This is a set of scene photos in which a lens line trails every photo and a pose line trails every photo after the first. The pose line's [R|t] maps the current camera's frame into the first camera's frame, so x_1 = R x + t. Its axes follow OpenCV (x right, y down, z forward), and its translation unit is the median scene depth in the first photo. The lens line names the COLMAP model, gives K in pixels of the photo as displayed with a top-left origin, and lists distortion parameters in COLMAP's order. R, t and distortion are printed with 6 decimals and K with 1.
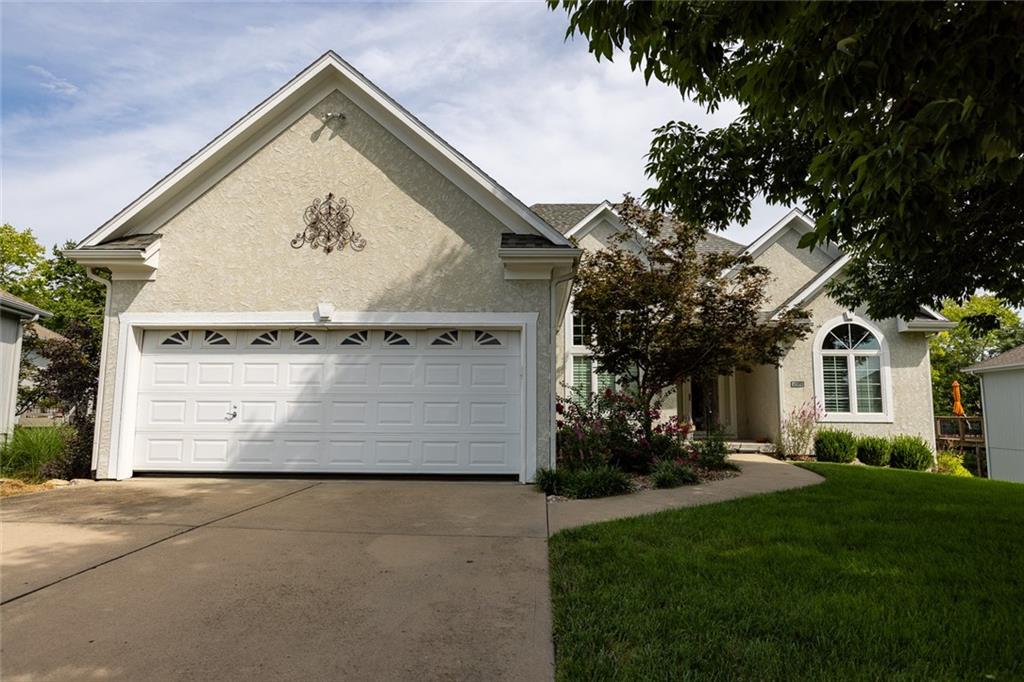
lens RADIAL K [[573.1, 0, 512.0], [0, 573.1, 341.0], [0, 0, 1]] dist [-0.003266, 0.000535]
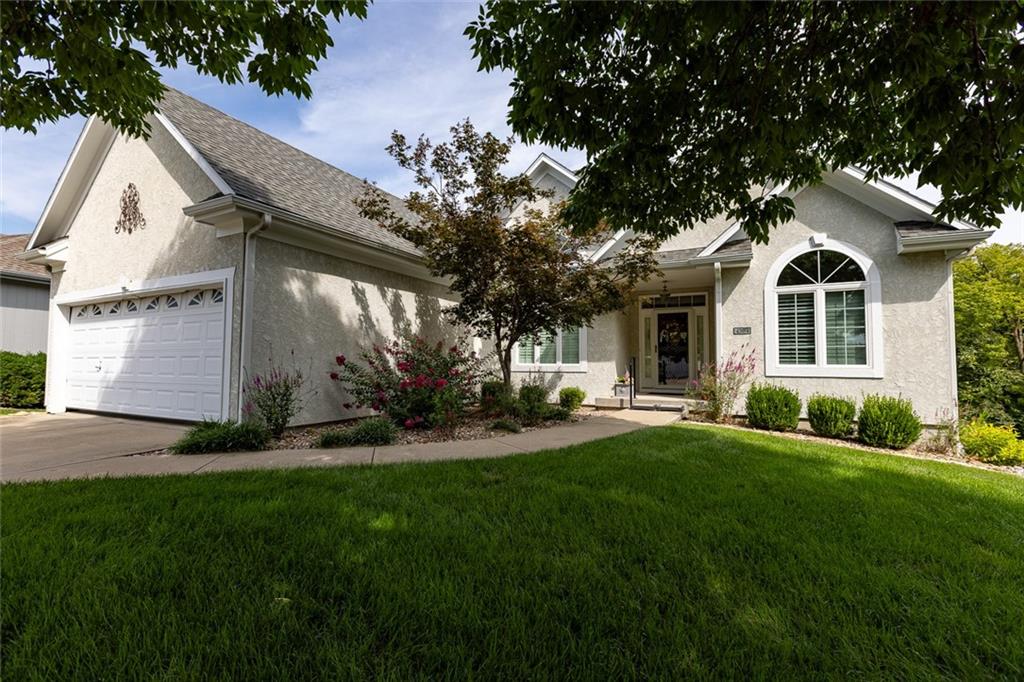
lens RADIAL K [[446.6, 0, 512.0], [0, 446.6, 341.0], [0, 0, 1]] dist [-0.000367, 0.000118]
pose [[0.907588, -0.025700, -0.419075, 0.778890], [0.054041, 0.996973, 0.055897, 0.060083], [0.416370, -0.073379, 0.906229, 0.460553]]
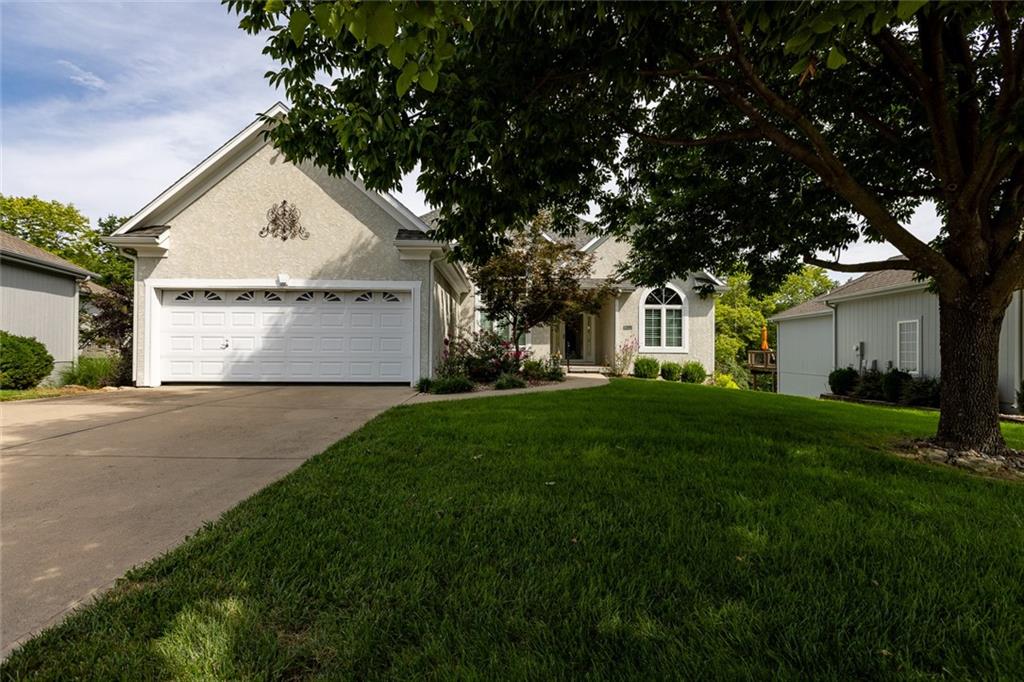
lens RADIAL K [[446.6, 0, 512.0], [0, 446.6, 341.0], [0, 0, 1]] dist [-0.000367, 0.000118]
pose [[0.998275, 0.000705, 0.058700, 0.212882], [-0.006707, 0.994749, 0.102121, -0.012587], [-0.058320, -0.102338, 0.993039, -0.243463]]
